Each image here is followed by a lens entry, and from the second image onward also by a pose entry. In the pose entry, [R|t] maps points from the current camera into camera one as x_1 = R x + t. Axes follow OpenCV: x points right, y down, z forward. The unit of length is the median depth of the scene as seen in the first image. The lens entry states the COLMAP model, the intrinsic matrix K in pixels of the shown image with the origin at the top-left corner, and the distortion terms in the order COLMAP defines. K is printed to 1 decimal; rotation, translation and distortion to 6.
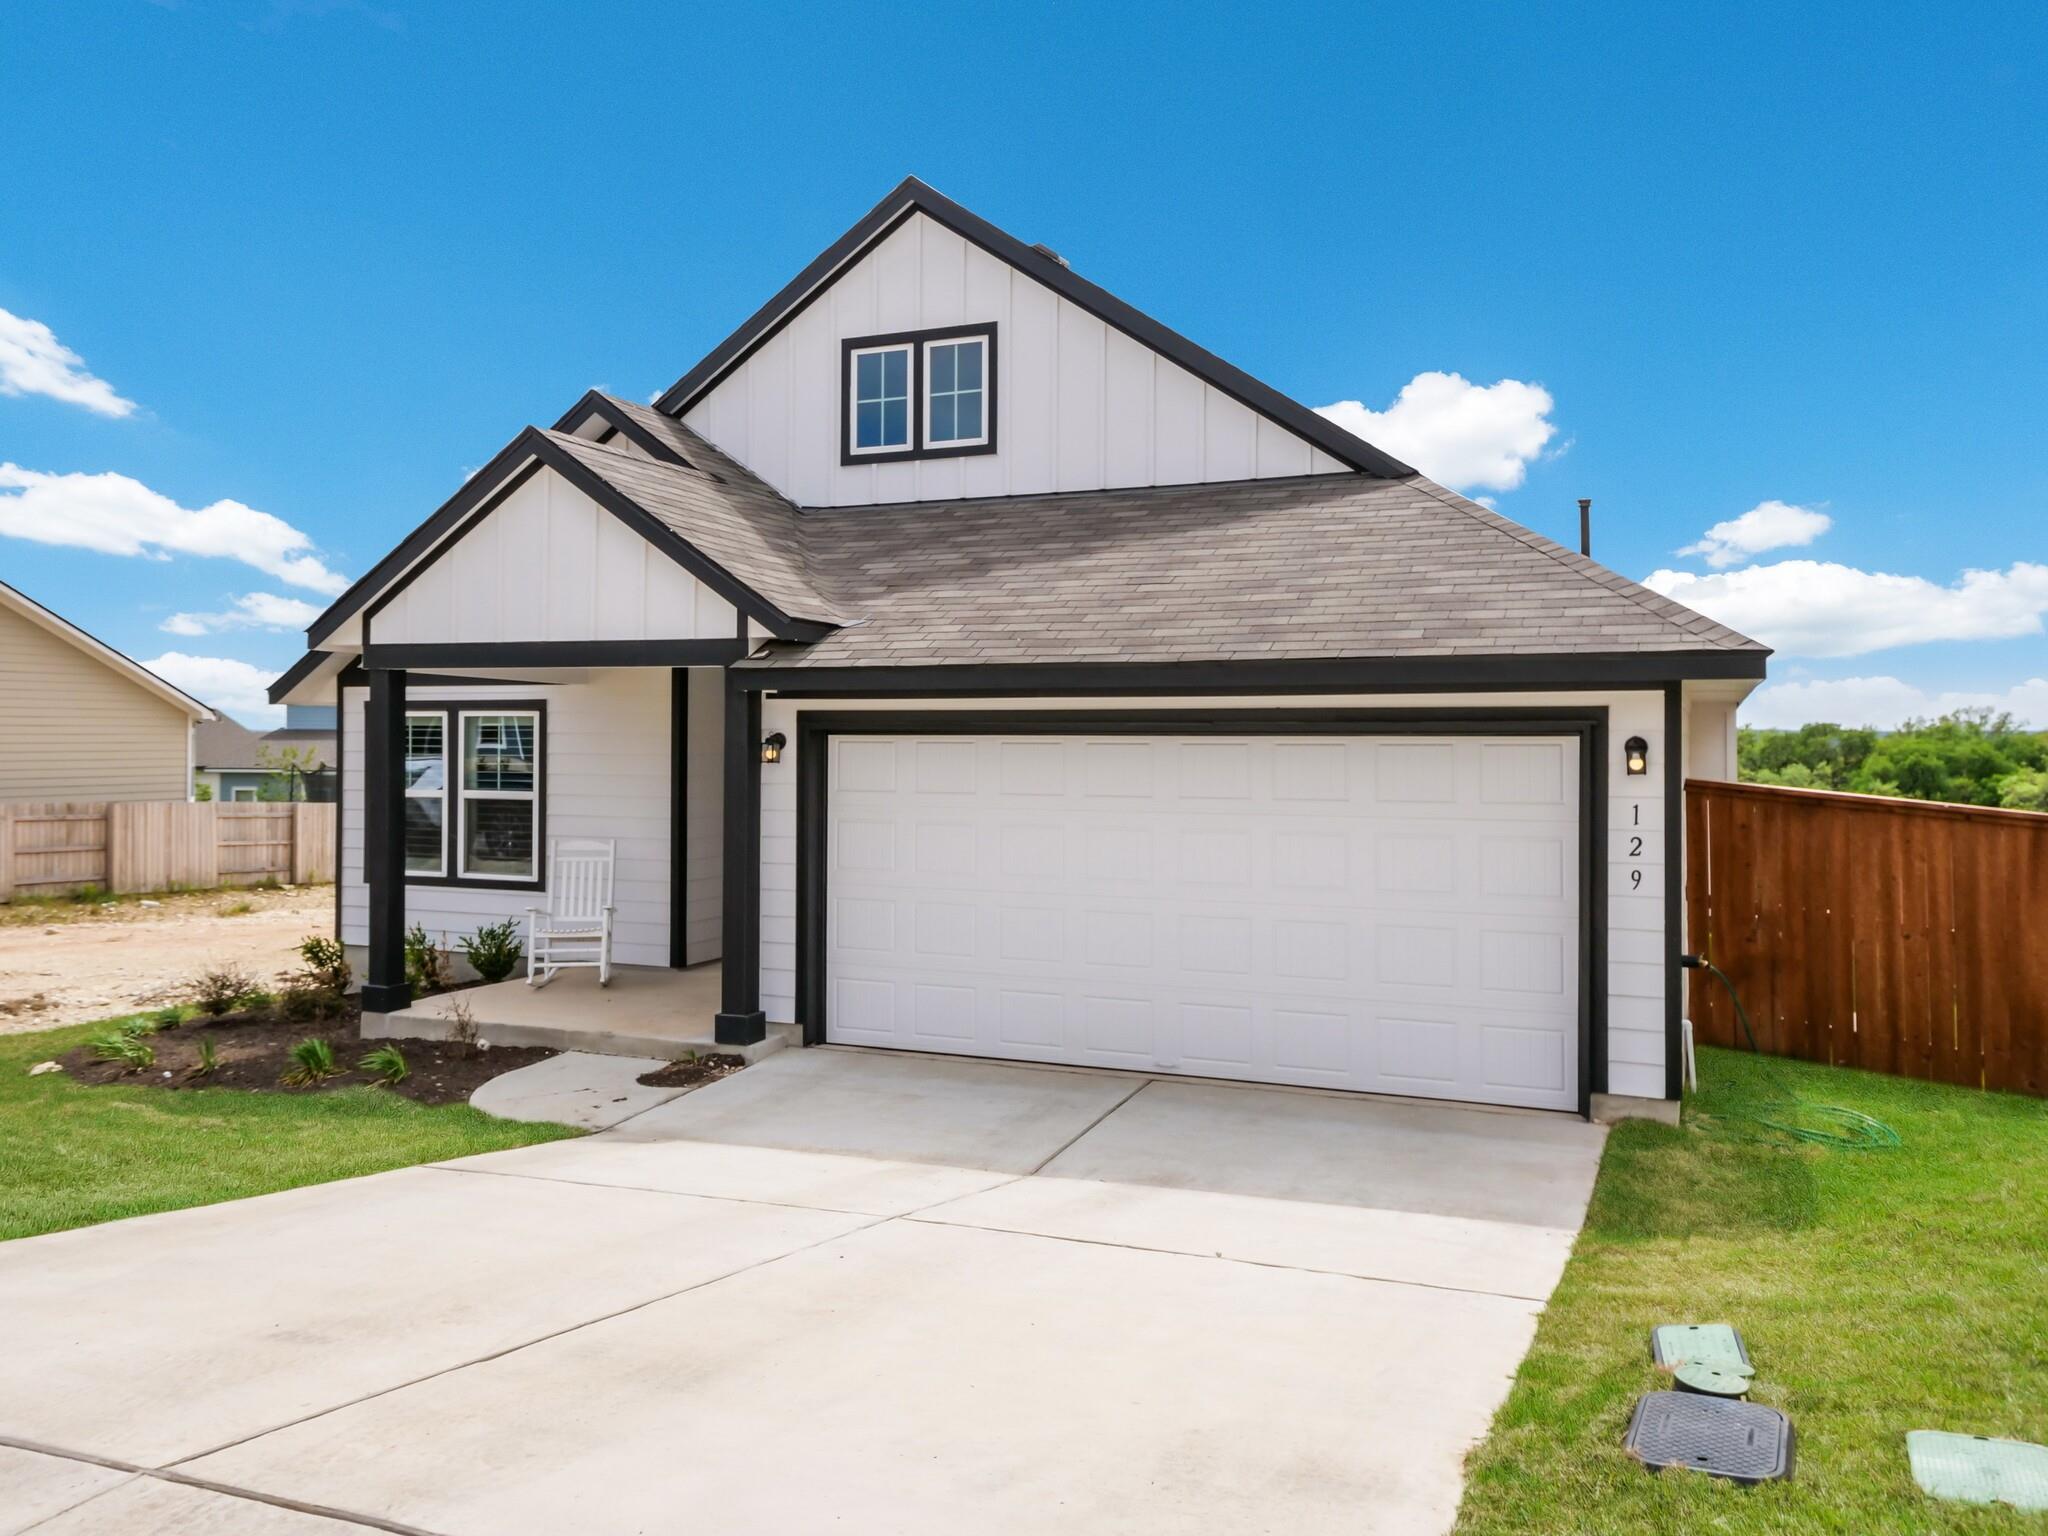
lens RADIAL K [[1525.5, 0, 1020.7], [0, 1525.5, 727.3], [0, 0, 1]] dist [0.030245, 0.003760]
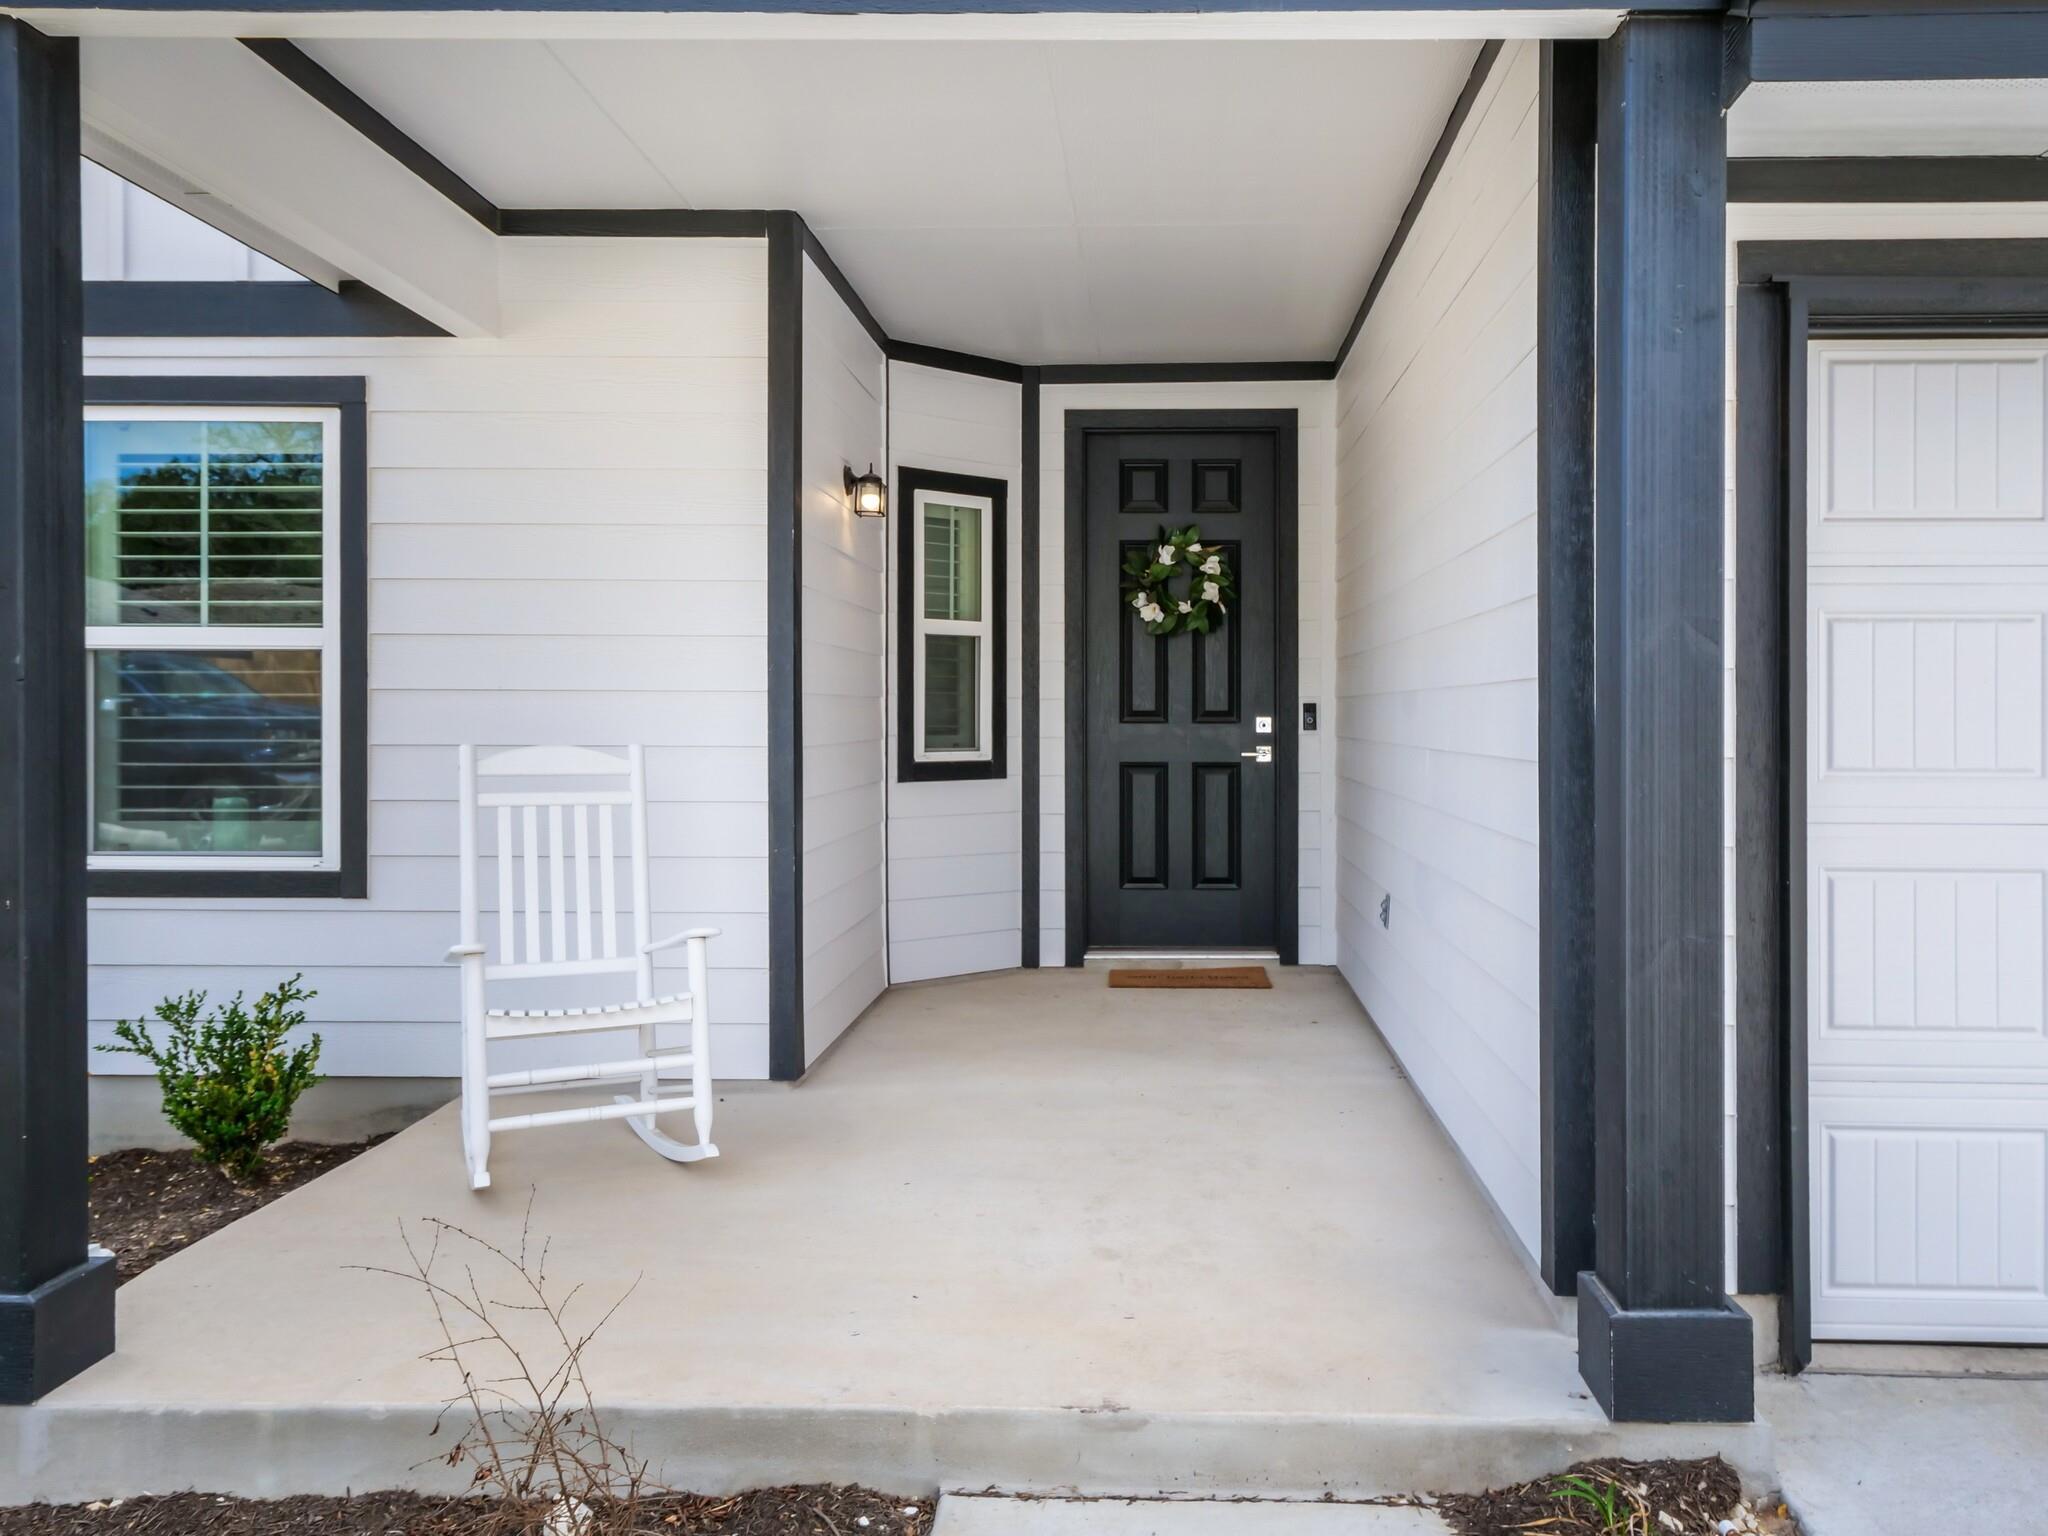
lens RADIAL K [[1525.5, 0, 1020.7], [0, 1525.5, 727.3], [0, 0, 1]] dist [0.030245, 0.003760]
pose [[0.929111, -0.004038, 0.369779, -0.318364], [-0.001874, 0.999876, 0.015628, 0.063695], [-0.369796, -0.015213, 0.928988, 0.631829]]
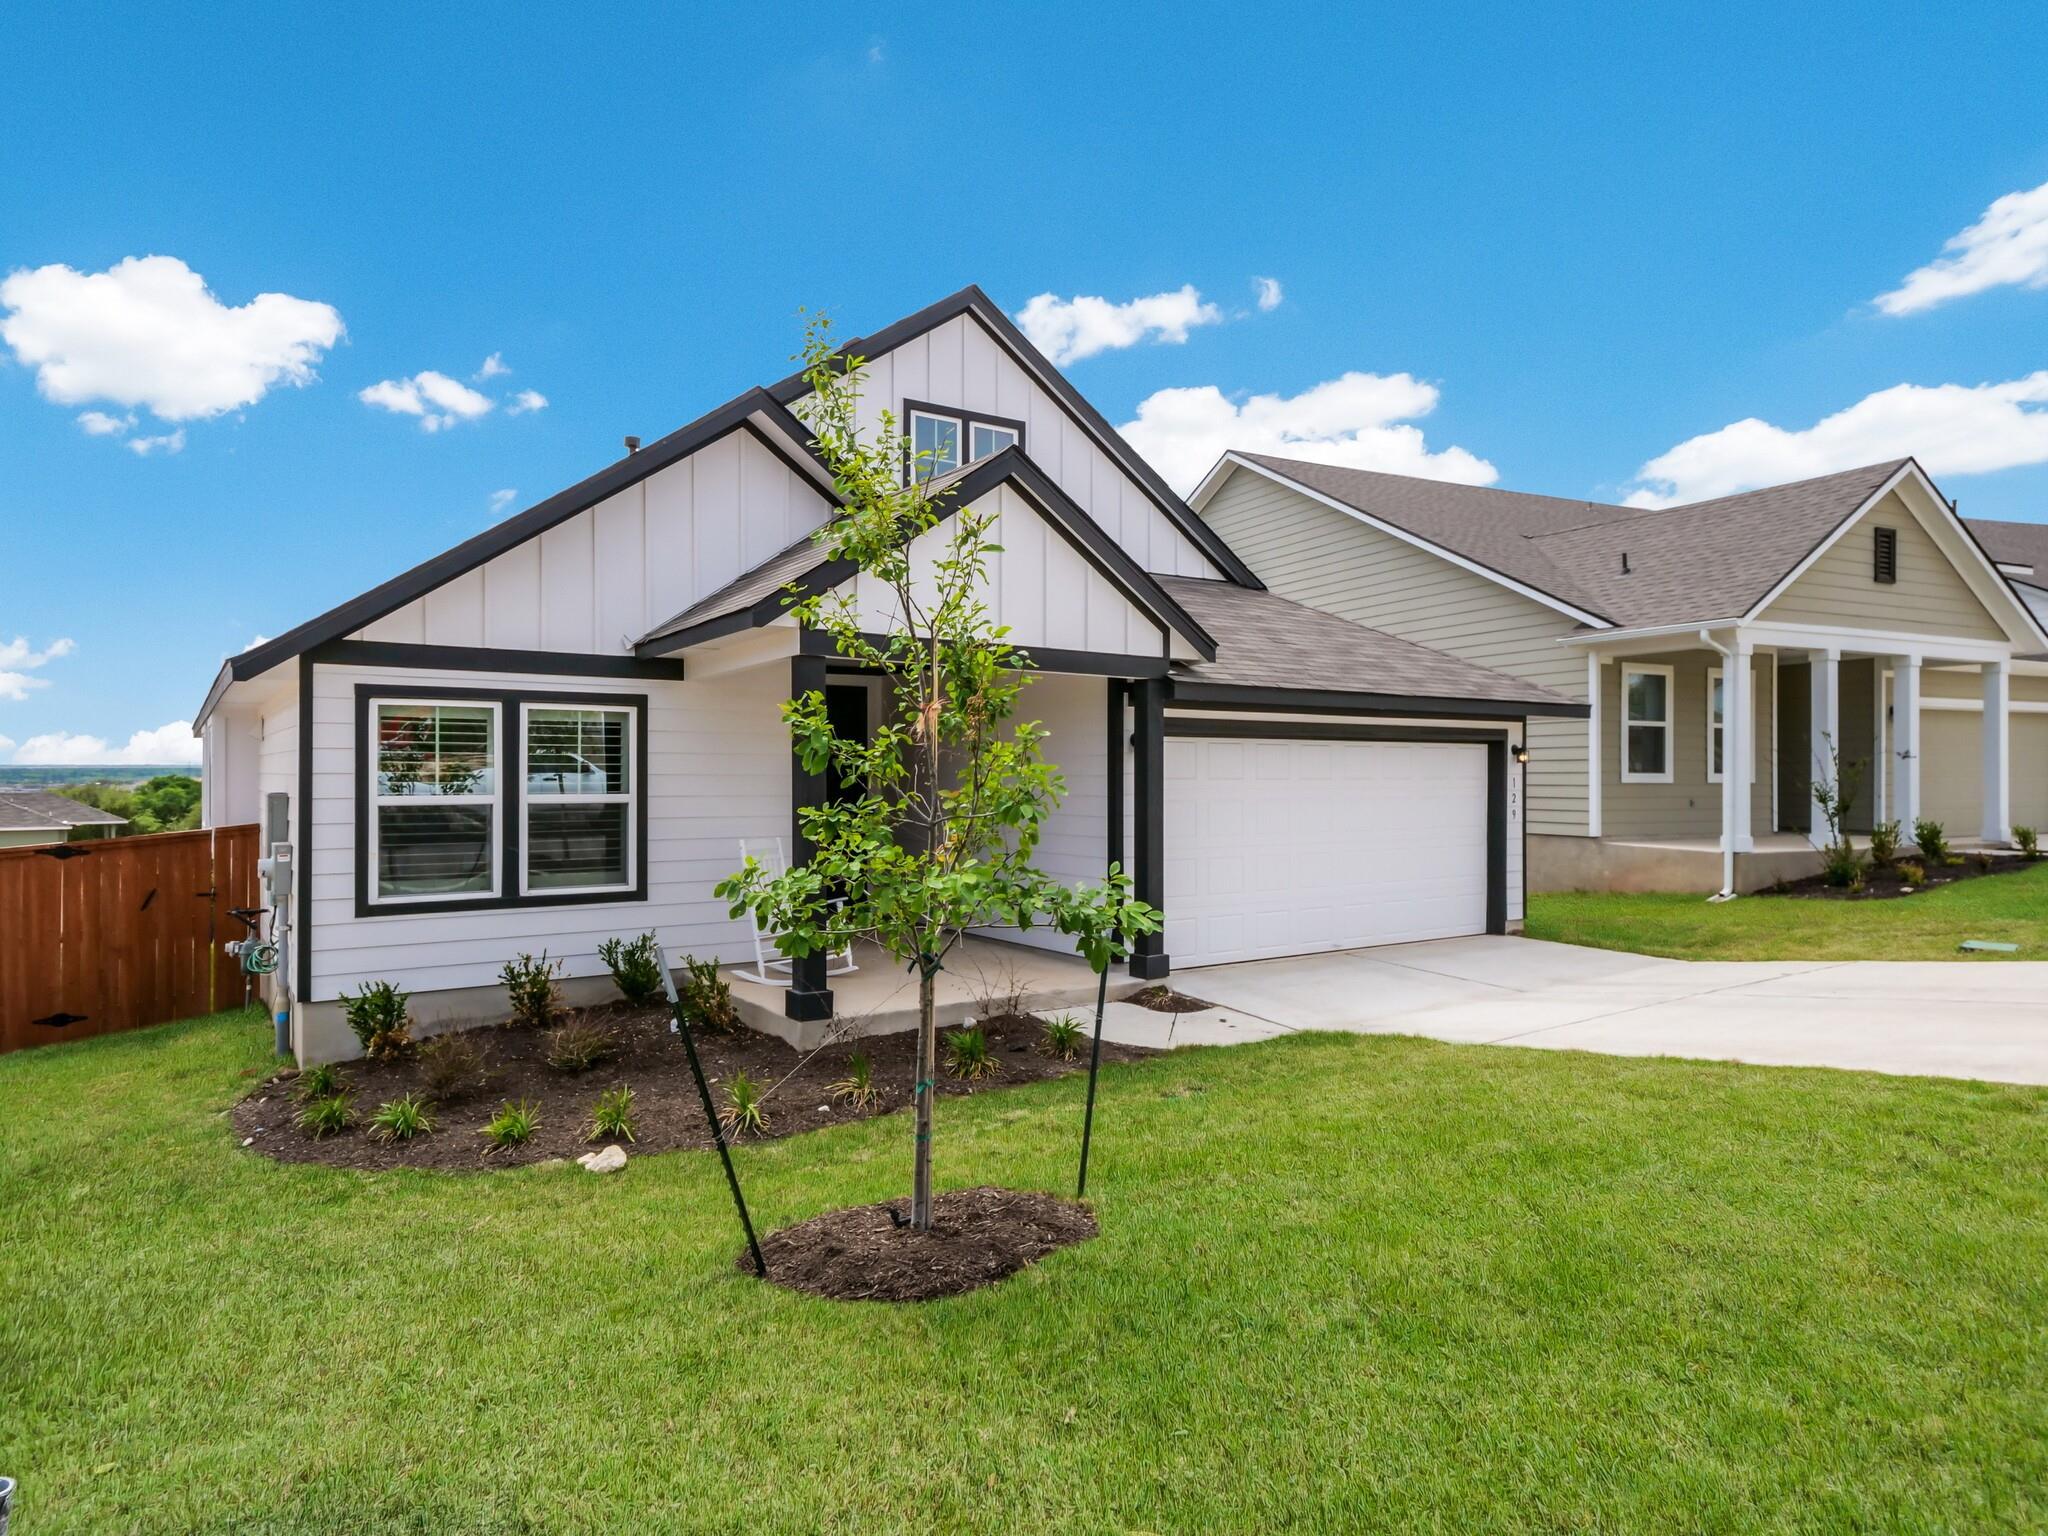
lens RADIAL K [[1185.9, 0, 1023.7], [0, 1185.9, 778.6], [0, 0, 1]] dist [0.004145, 0.000713]
pose [[0.558317, -0.004133, 0.829618, -0.830240], [-0.006720, 0.999932, 0.009504, 0.025927], [-0.829601, -0.010881, 0.558251, 0.427946]]
